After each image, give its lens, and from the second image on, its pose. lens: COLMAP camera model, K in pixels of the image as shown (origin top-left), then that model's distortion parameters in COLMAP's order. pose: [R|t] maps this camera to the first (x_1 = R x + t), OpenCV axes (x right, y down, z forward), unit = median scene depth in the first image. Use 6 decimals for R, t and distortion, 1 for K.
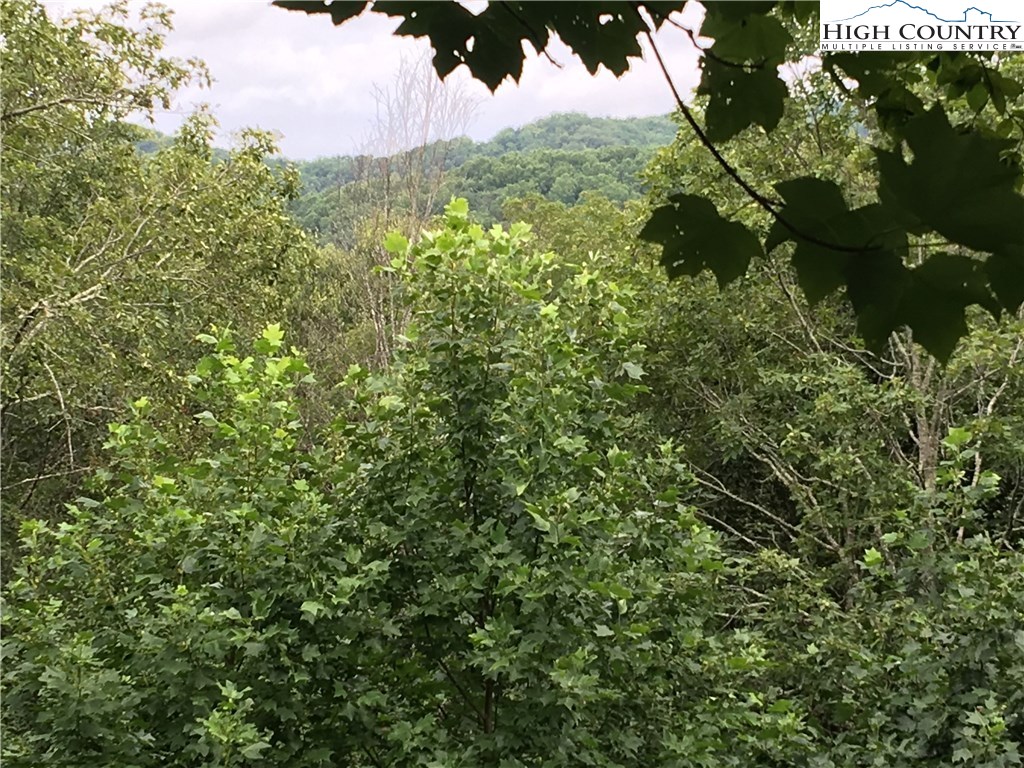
lens RADIAL K [[2602.1, 0, 506.6], [0, 2602.1, 384.7], [0, 0, 1]] dist [0.025225, 0.000000]
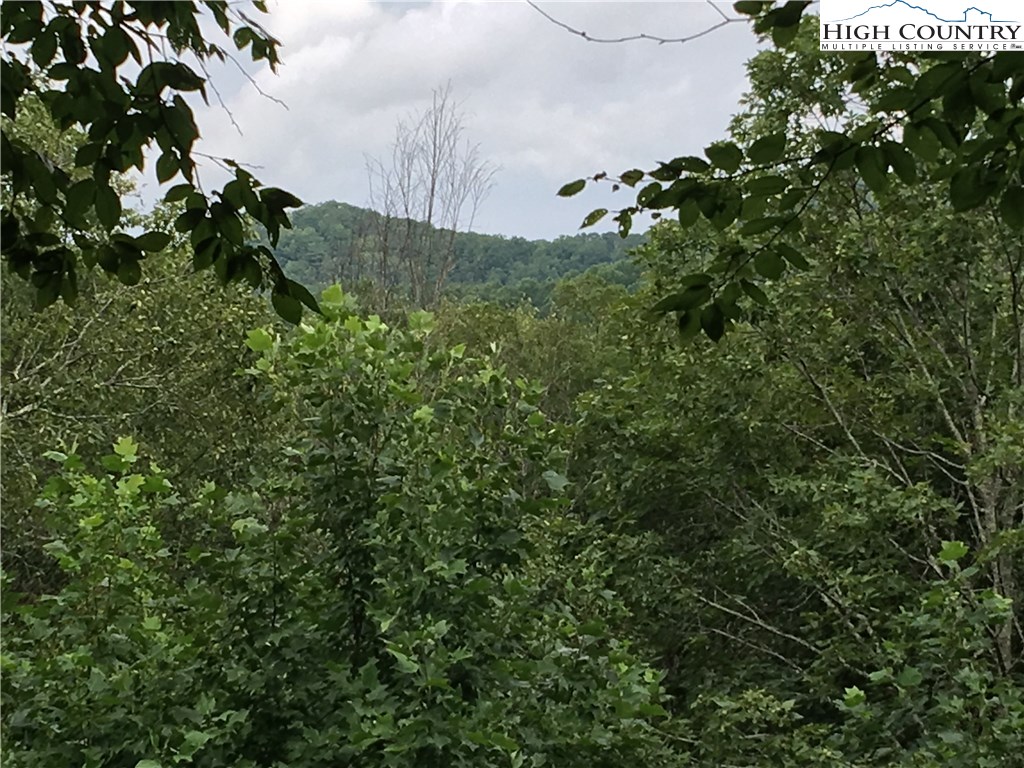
lens RADIAL K [[3072.9, 0, 512.4], [0, 3072.9, 382.8], [0, 0, 1]] dist [-0.008577, 0.000000]
pose [[0.996436, -0.024629, -0.080674, 0.120352], [0.021466, 0.998975, -0.039842, 0.002037], [0.081573, 0.037968, 0.995944, -0.002121]]
